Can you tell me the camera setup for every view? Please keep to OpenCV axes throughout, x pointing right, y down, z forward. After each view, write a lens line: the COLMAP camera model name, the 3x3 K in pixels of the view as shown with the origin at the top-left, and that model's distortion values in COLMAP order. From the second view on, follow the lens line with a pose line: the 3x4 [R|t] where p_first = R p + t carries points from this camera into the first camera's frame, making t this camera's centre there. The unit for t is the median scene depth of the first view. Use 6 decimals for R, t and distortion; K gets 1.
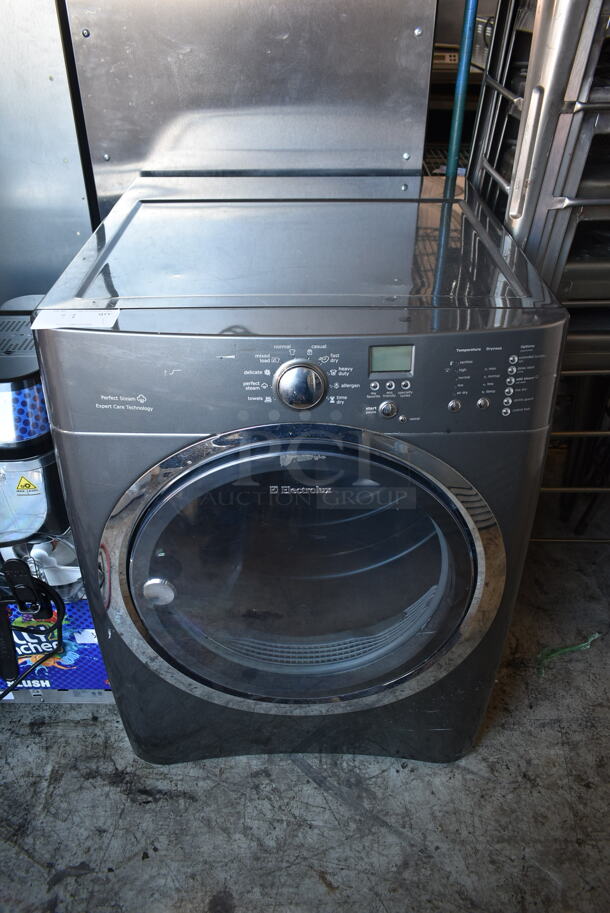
lens RADIAL K [[699.4, 0, 305.0], [0, 699.4, 456.5], [0, 0, 1]] dist [-0.039565, 0.030715]
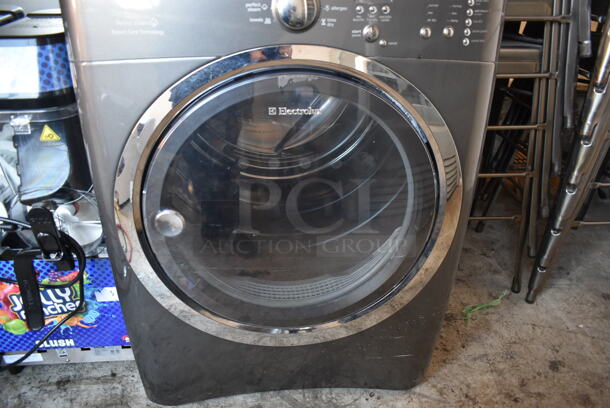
lens RADIAL K [[467.3, 0, 307.3], [0, 467.3, 205.0], [0, 0, 1]] dist [-0.039565, 0.030715]
pose [[0.995195, -0.024806, 0.094721, -0.047178], [0.032322, 0.996377, -0.078659, 0.194639], [-0.092427, 0.081342, 0.992391, 0.186583]]
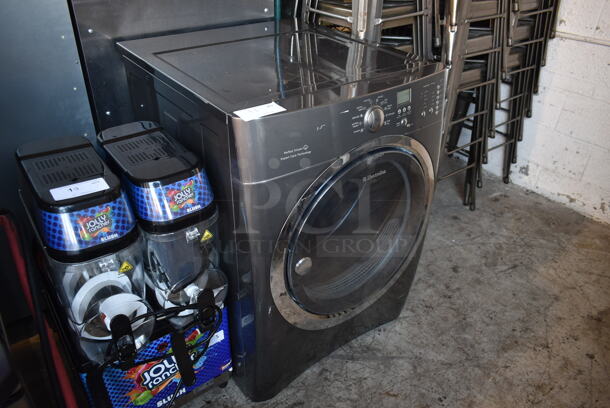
lens RADIAL K [[467.3, 0, 307.3], [0, 467.3, 205.0], [0, 0, 1]] dist [-0.039565, 0.030715]
pose [[0.793606, -0.313570, 0.521405, -0.629752], [0.327846, 0.942303, 0.067697, -0.017003], [-0.512549, 0.117216, 0.850620, 0.009526]]
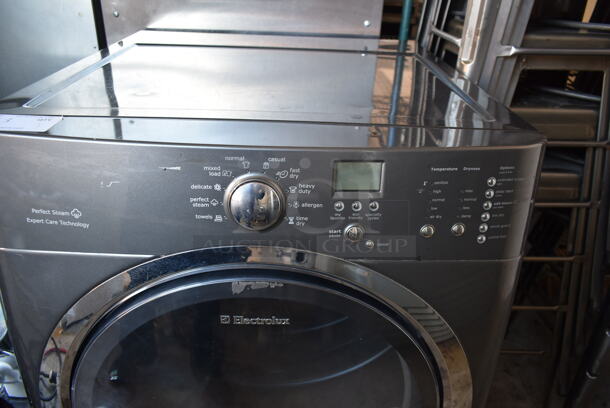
lens RADIAL K [[467.3, 0, 307.3], [0, 467.3, 205.0], [0, 0, 1]] dist [-0.039565, 0.030715]
pose [[0.998954, 0.028836, 0.035492, 0.026312], [-0.024196, 0.991879, -0.124860, -0.019188], [-0.038804, 0.123870, 0.991539, 0.286478]]
